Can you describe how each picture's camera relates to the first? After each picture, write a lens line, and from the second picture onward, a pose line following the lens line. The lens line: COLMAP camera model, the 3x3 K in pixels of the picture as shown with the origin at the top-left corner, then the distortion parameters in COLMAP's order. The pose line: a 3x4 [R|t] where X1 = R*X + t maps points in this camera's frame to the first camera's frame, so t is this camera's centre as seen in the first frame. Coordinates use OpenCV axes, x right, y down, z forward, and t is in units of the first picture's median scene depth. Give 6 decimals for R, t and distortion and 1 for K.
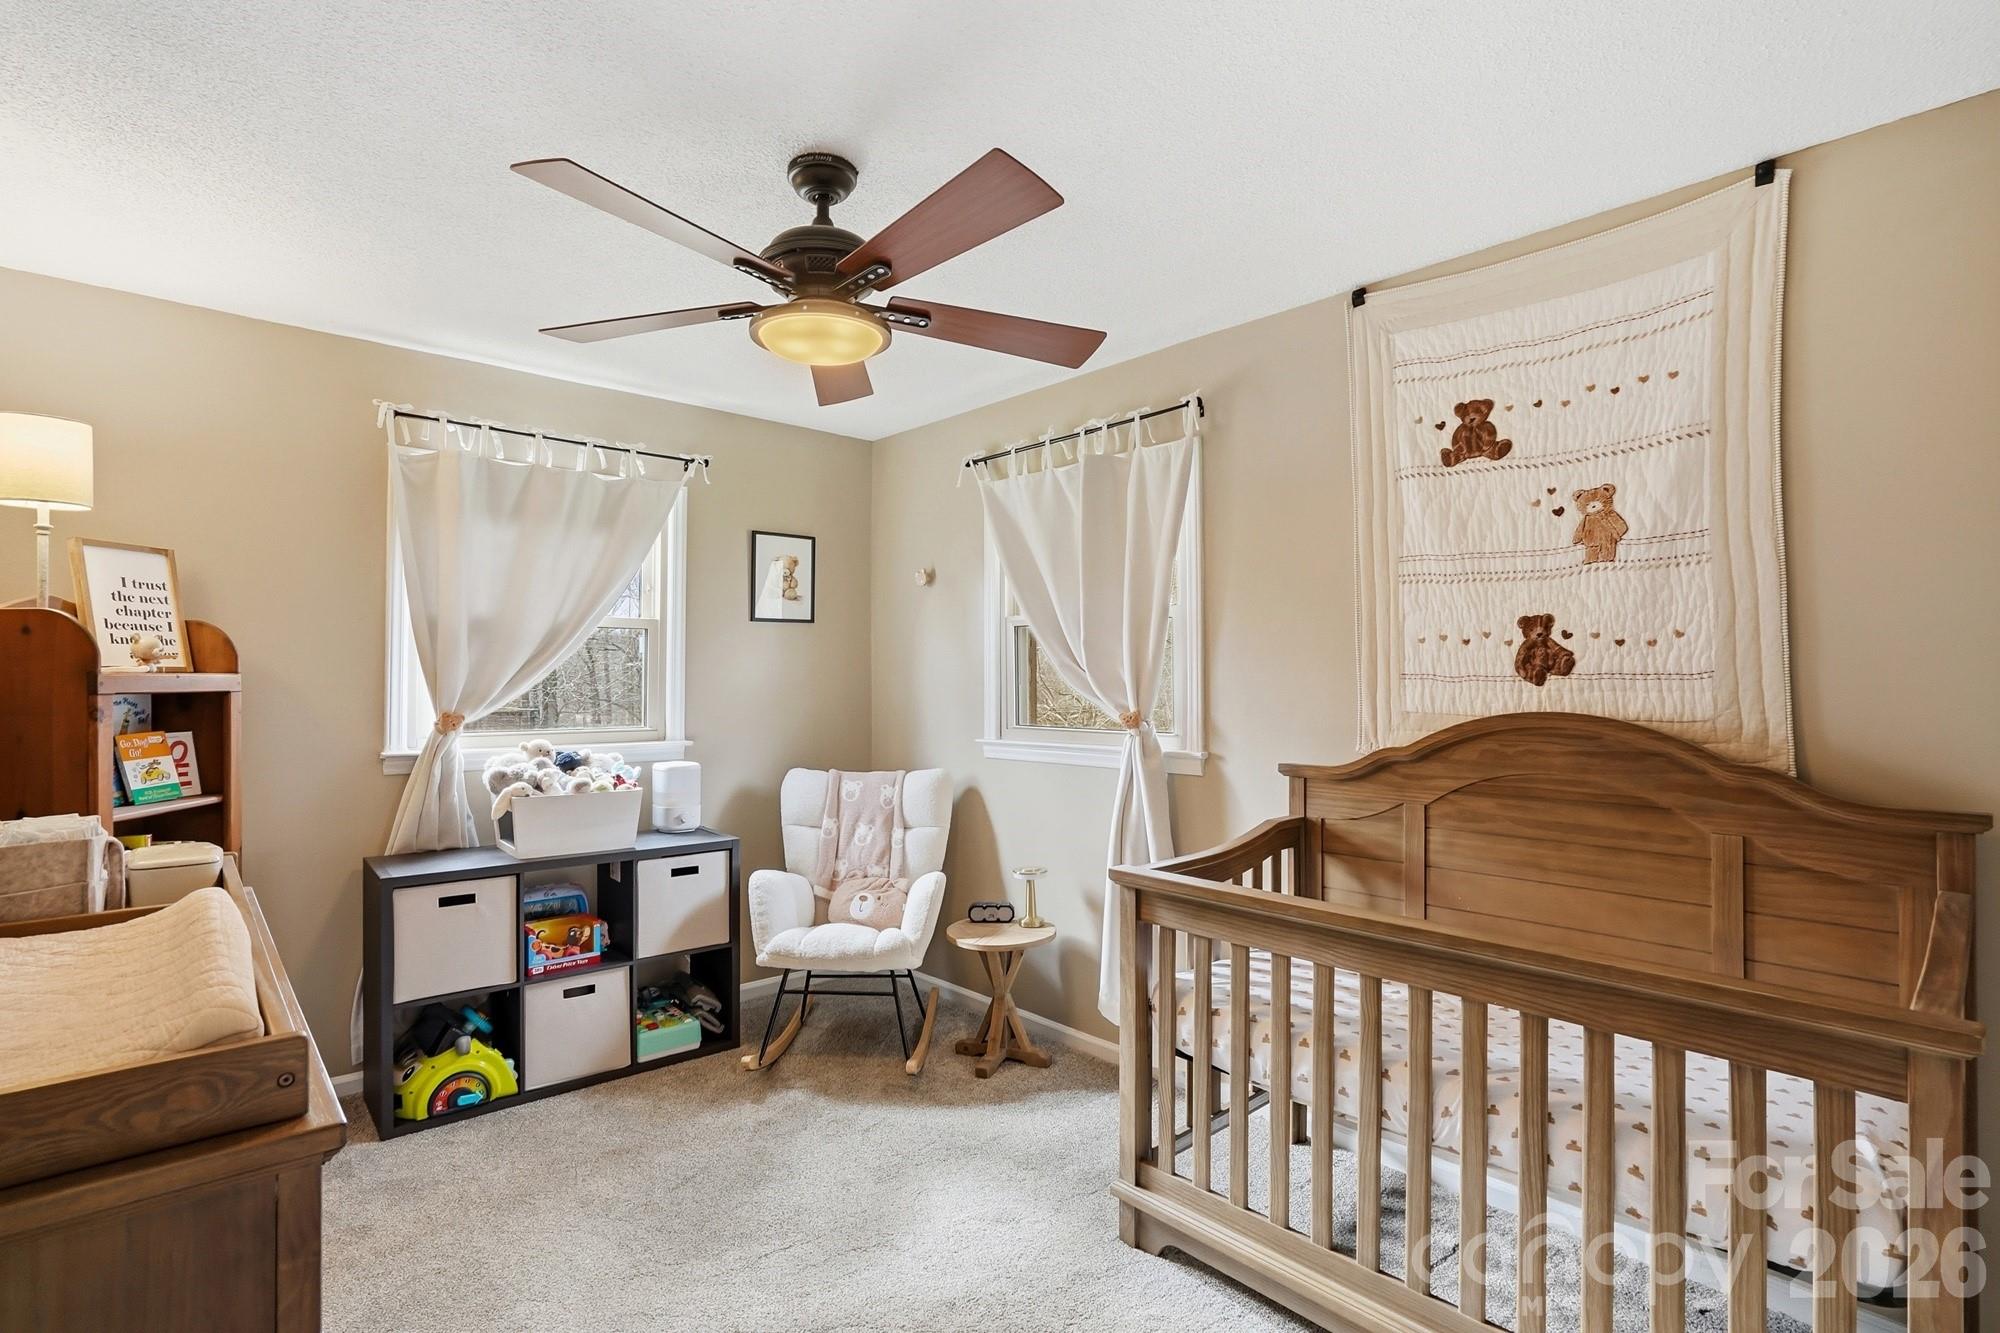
lens RADIAL K [[938.4, 0, 989.2], [0, 938.4, 662.8], [0, 0, 1]] dist [-0.063041, 0.019880]
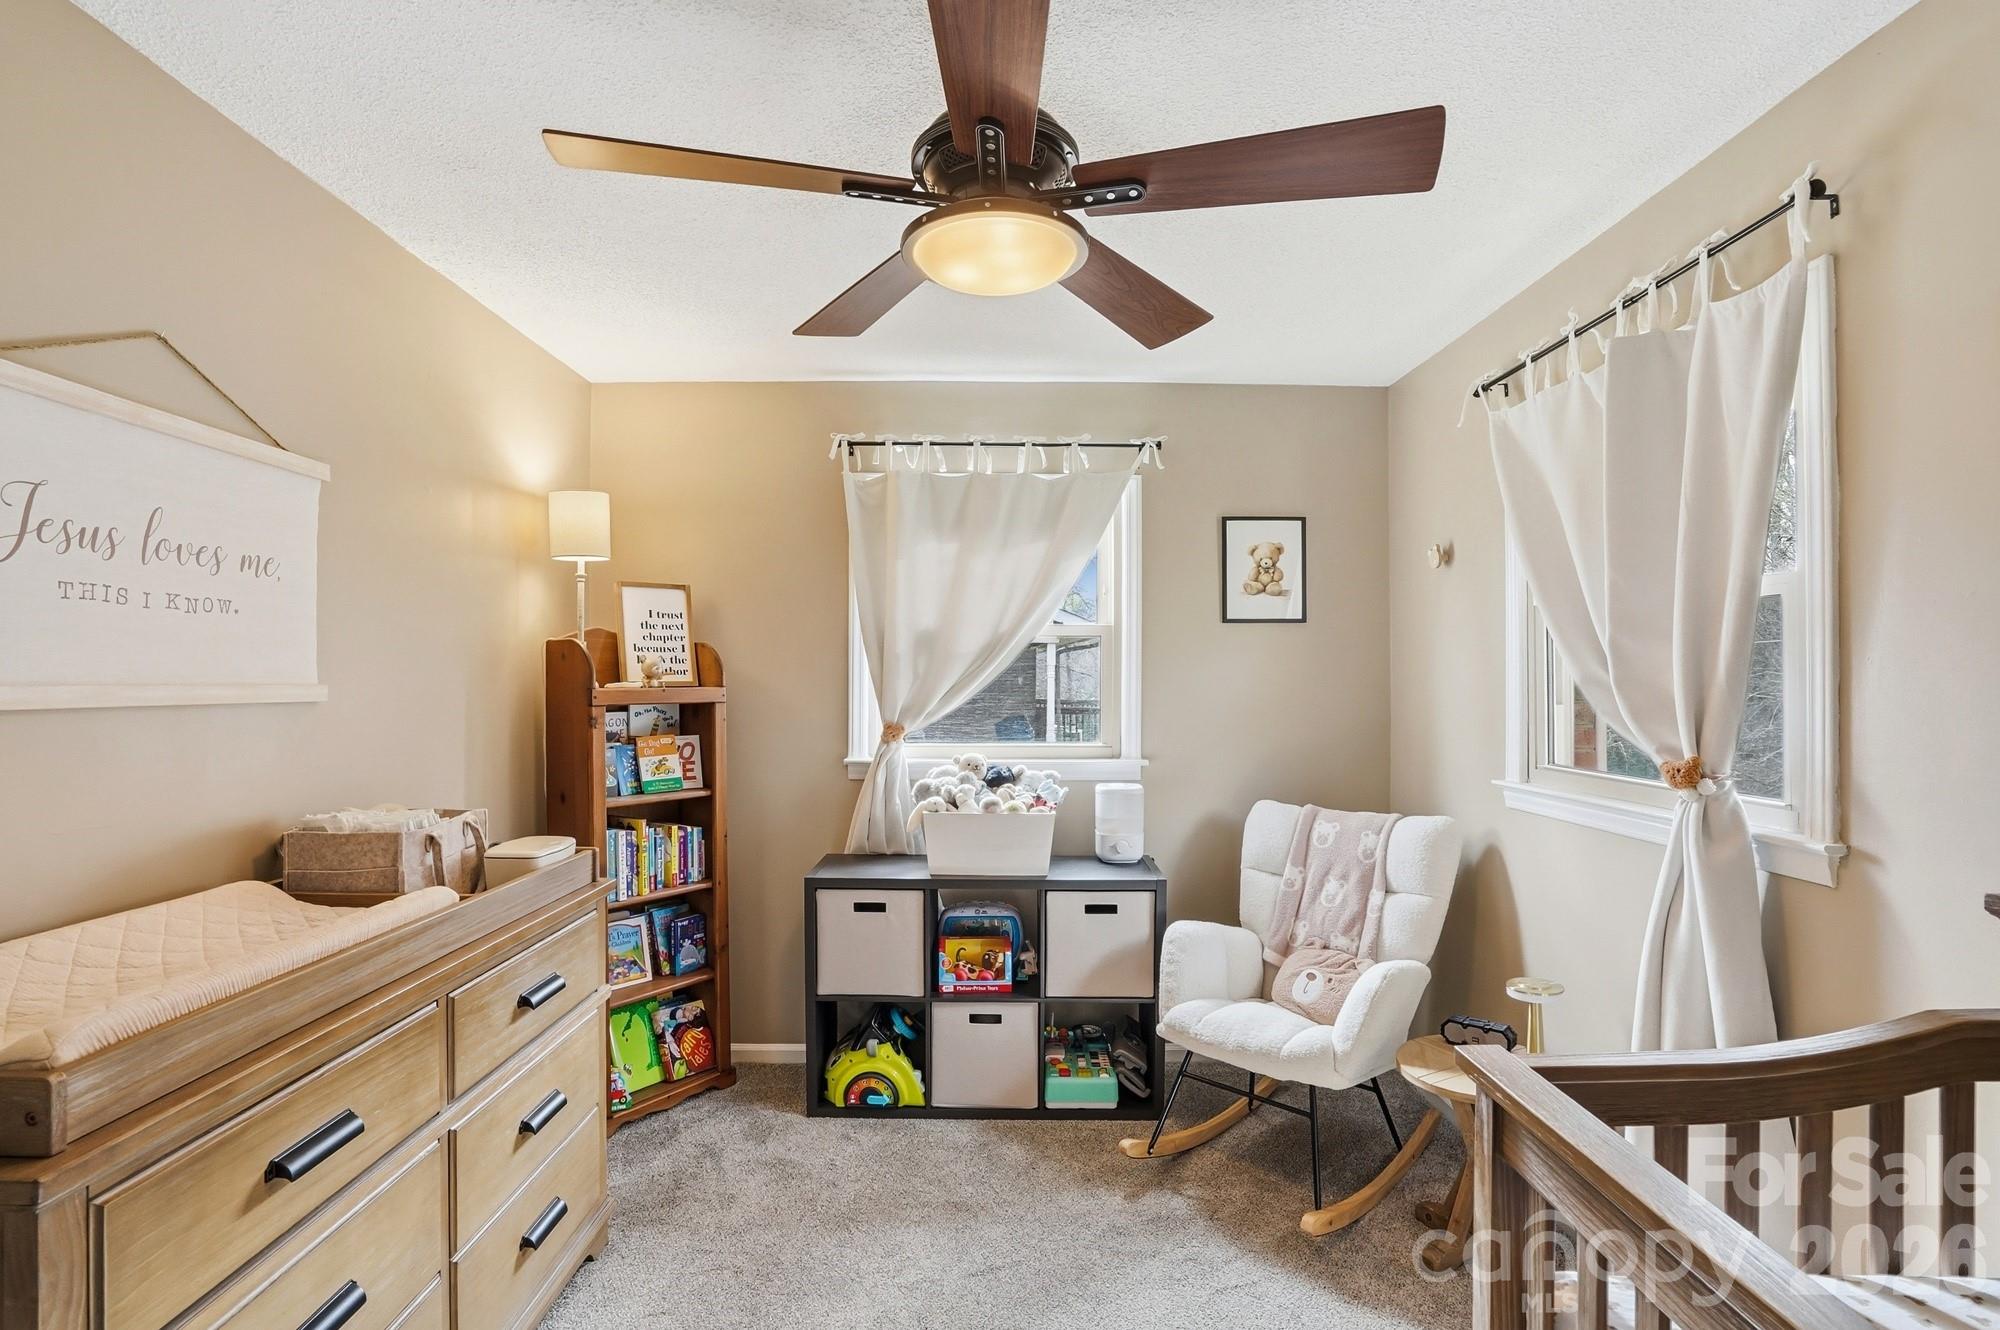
lens RADIAL K [[938.4, 0, 1006.5], [0, 938.4, 678.3], [0, 0, 1]] dist [-0.063041, 0.019880]
pose [[0.749734, 0.001964, -0.661737, 0.205353], [0.010381, 0.999838, 0.014730, -0.011180], [0.661658, -0.017913, 0.749592, 0.284185]]
